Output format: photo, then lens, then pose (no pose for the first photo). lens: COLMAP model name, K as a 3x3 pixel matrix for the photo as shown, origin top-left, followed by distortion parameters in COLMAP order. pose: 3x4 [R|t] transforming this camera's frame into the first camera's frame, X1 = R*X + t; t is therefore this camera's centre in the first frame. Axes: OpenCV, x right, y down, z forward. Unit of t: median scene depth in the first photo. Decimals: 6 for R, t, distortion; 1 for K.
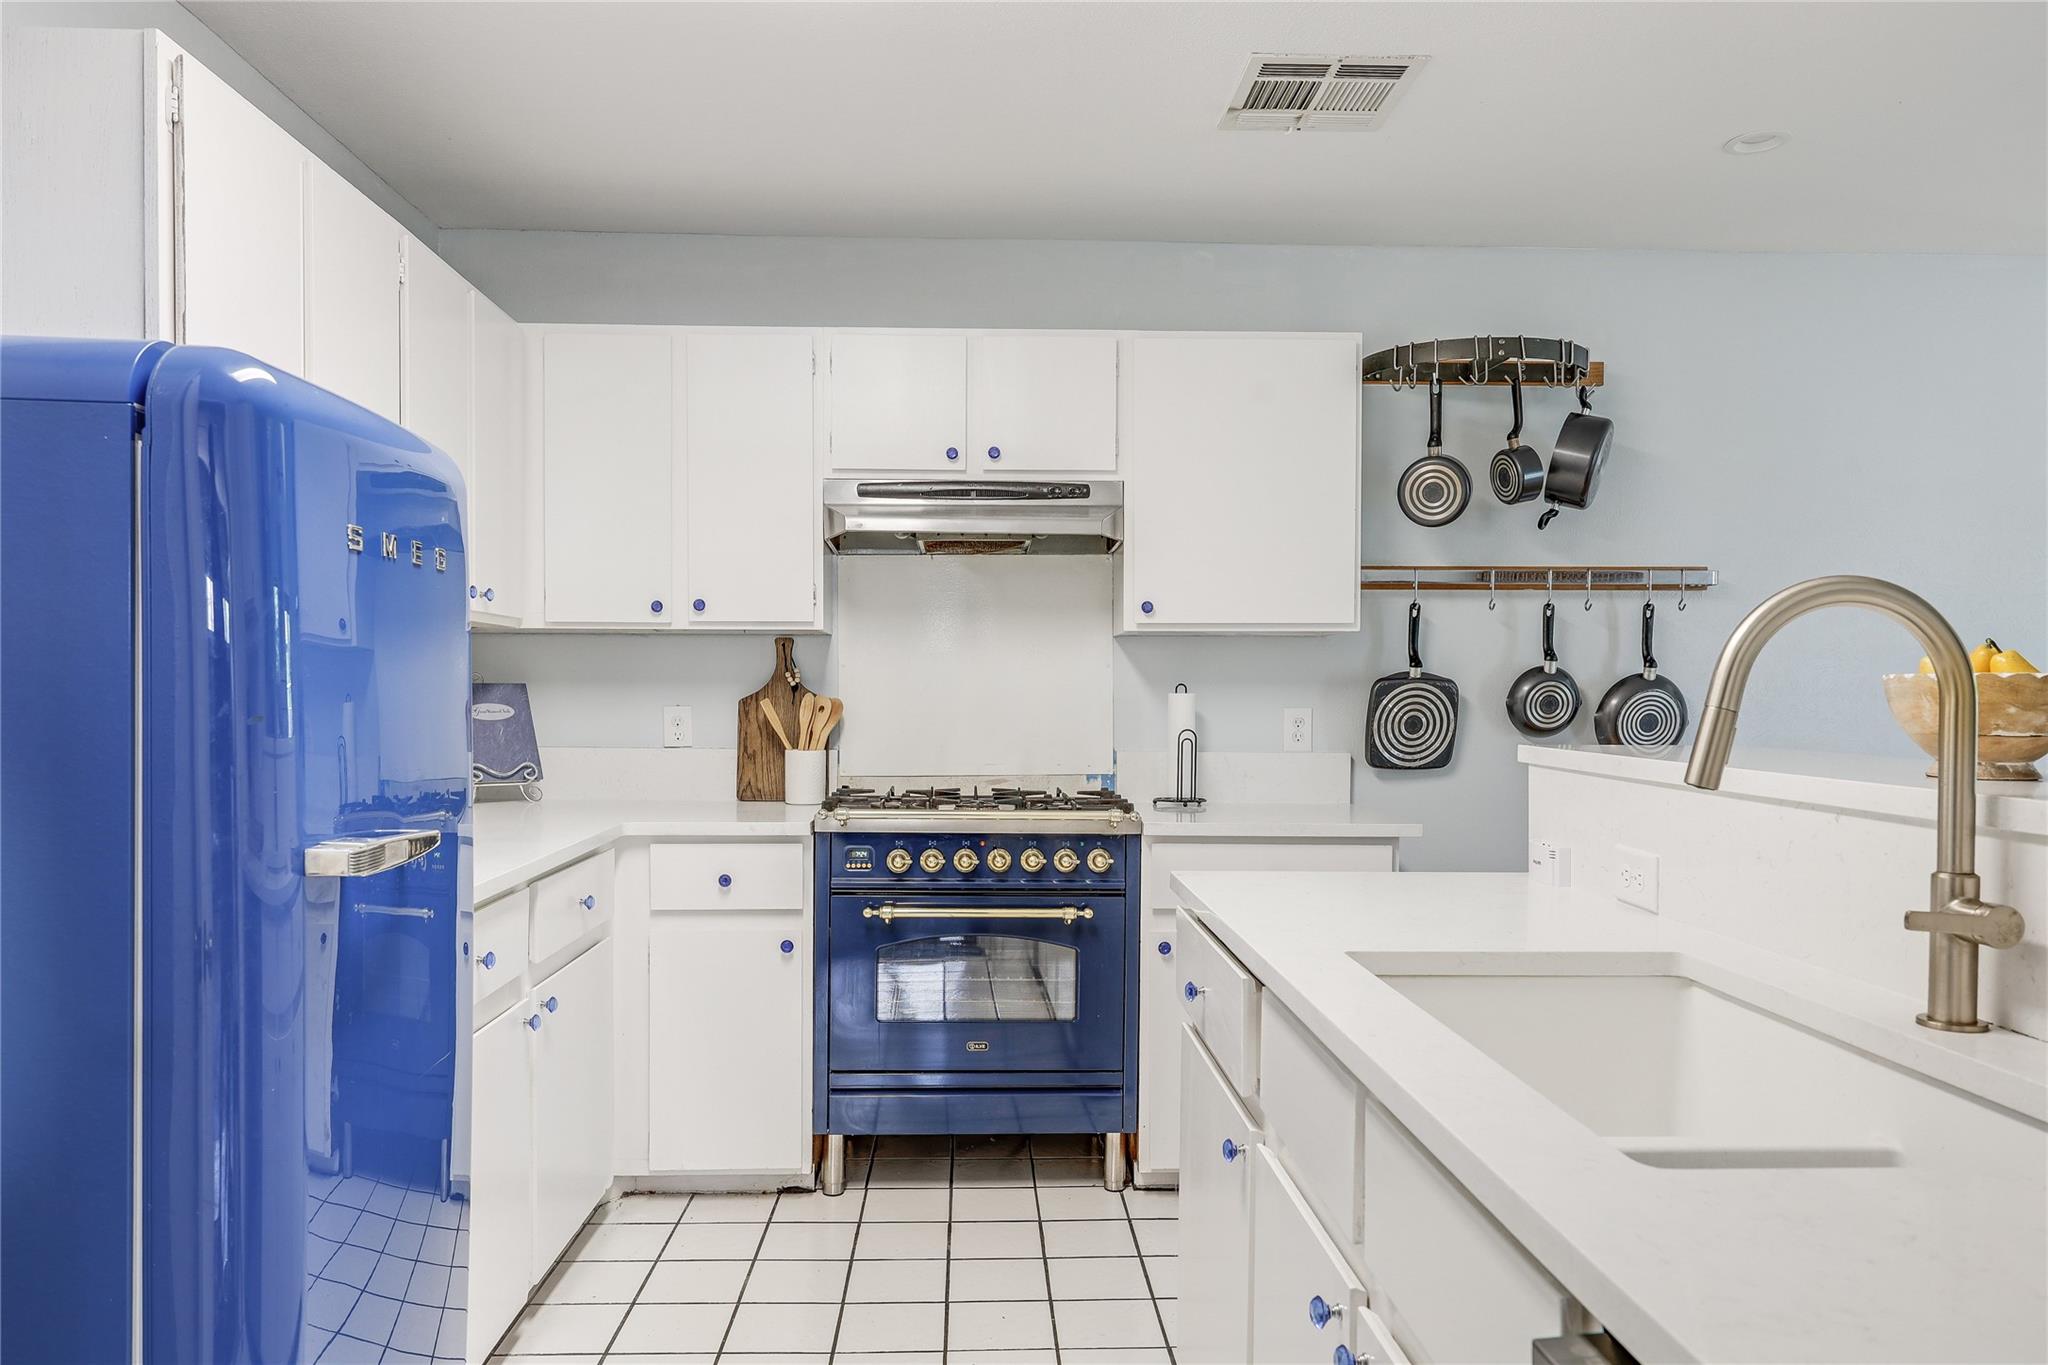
lens RADIAL K [[1403.1, 0, 1011.8], [0, 1403.1, 727.0], [0, 0, 1]] dist [0.002764, 0.002093]
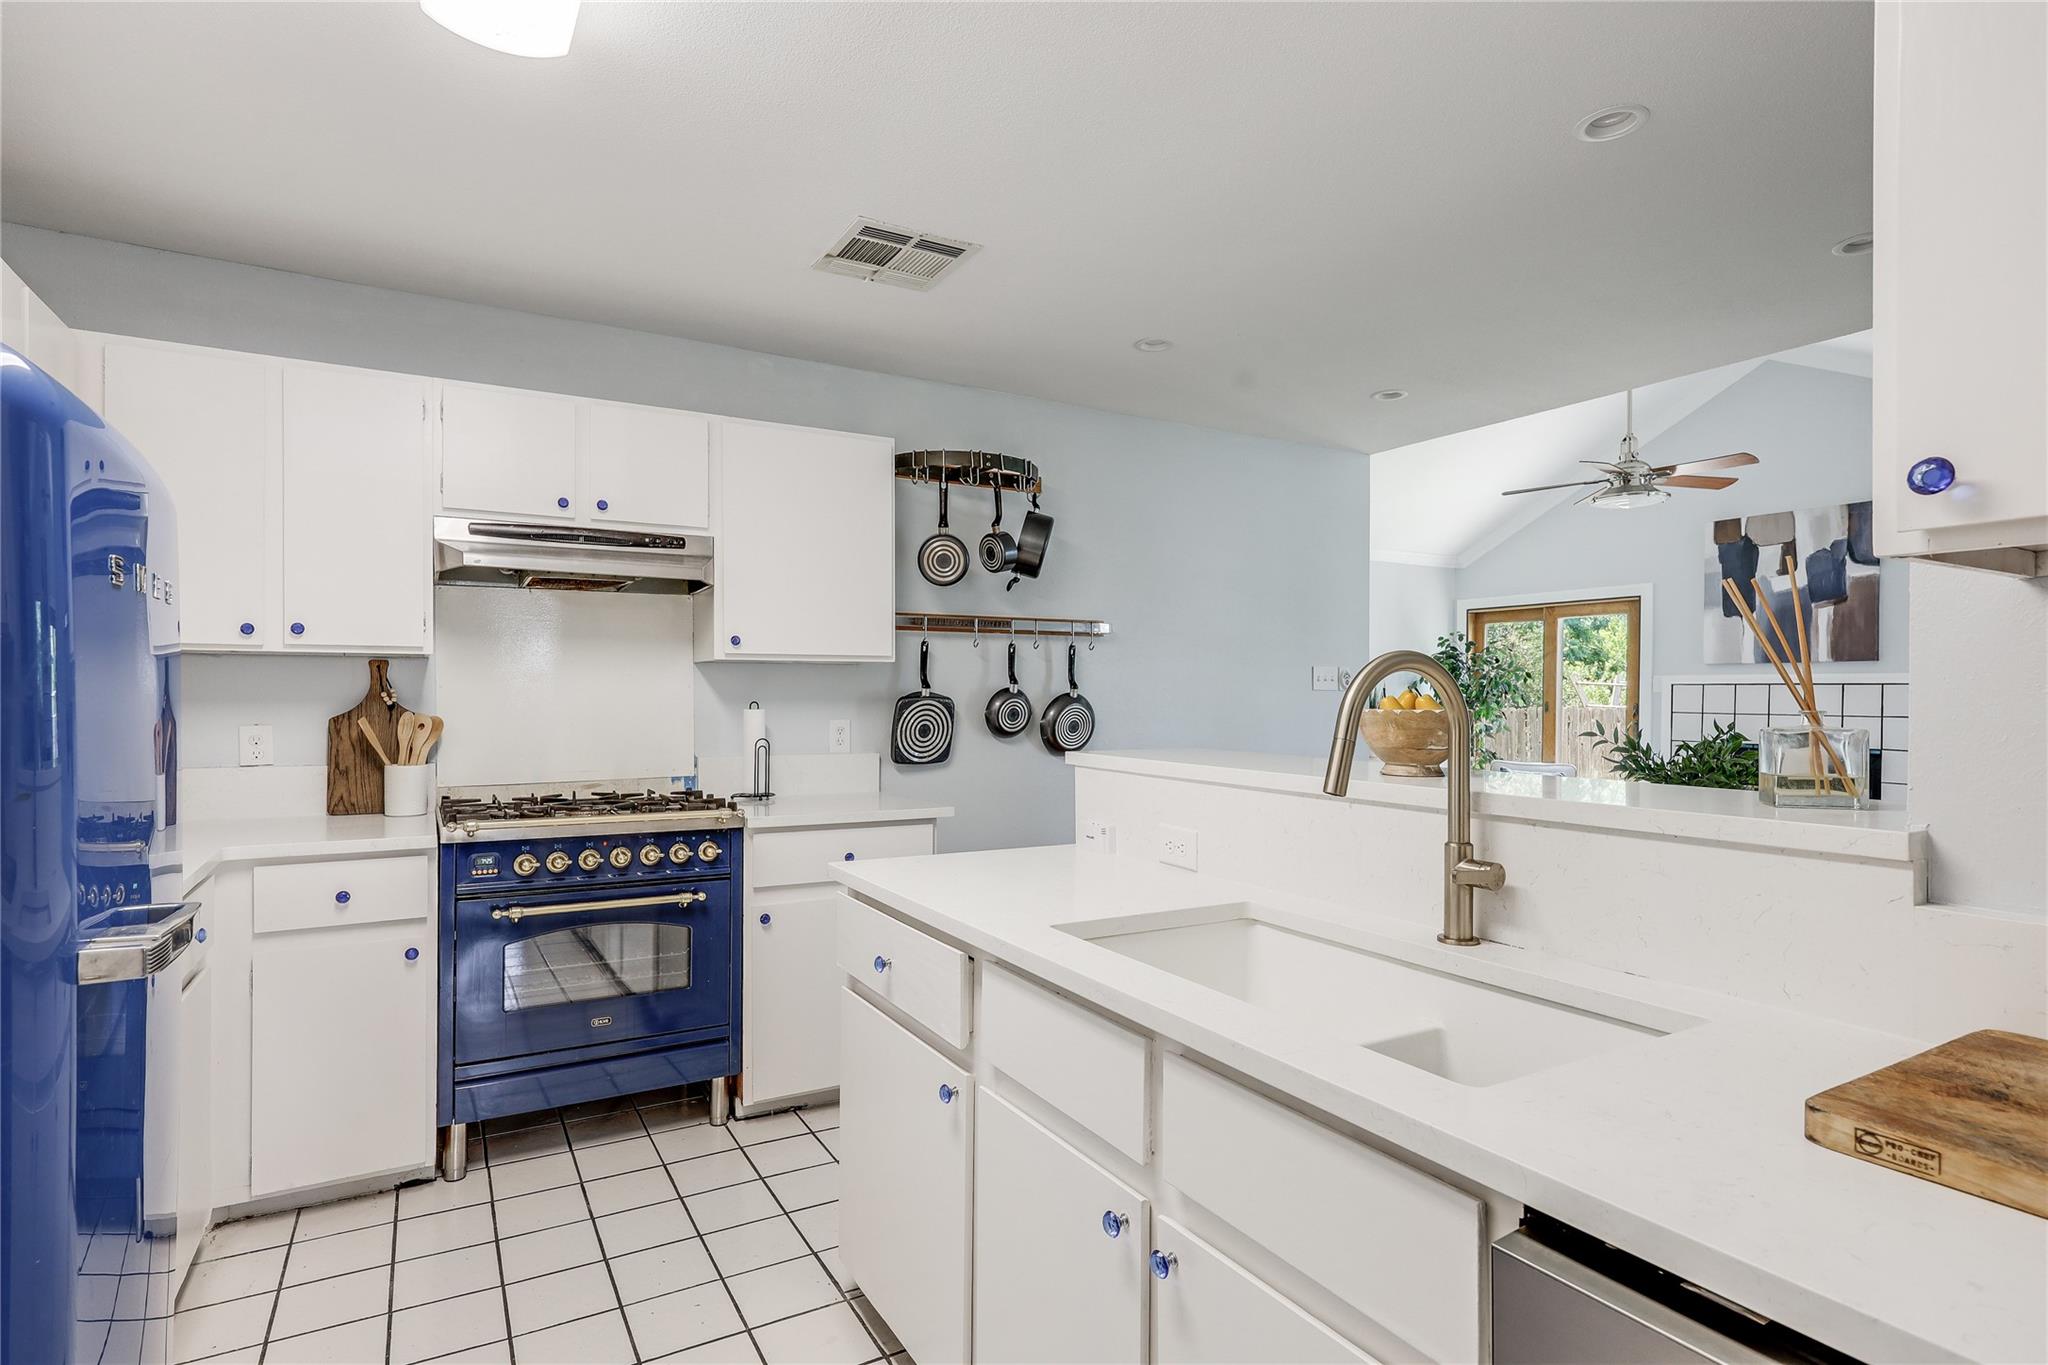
lens RADIAL K [[1045.2, 0, 1003.6], [0, 1045.2, 693.3], [0, 0, 1]] dist [-0.000147, 0.001990]
pose [[0.883456, -0.001208, 0.468513, -0.124700], [0.012280, 0.999713, -0.020577, -0.017360], [-0.468353, 0.023932, 0.883217, 0.081238]]
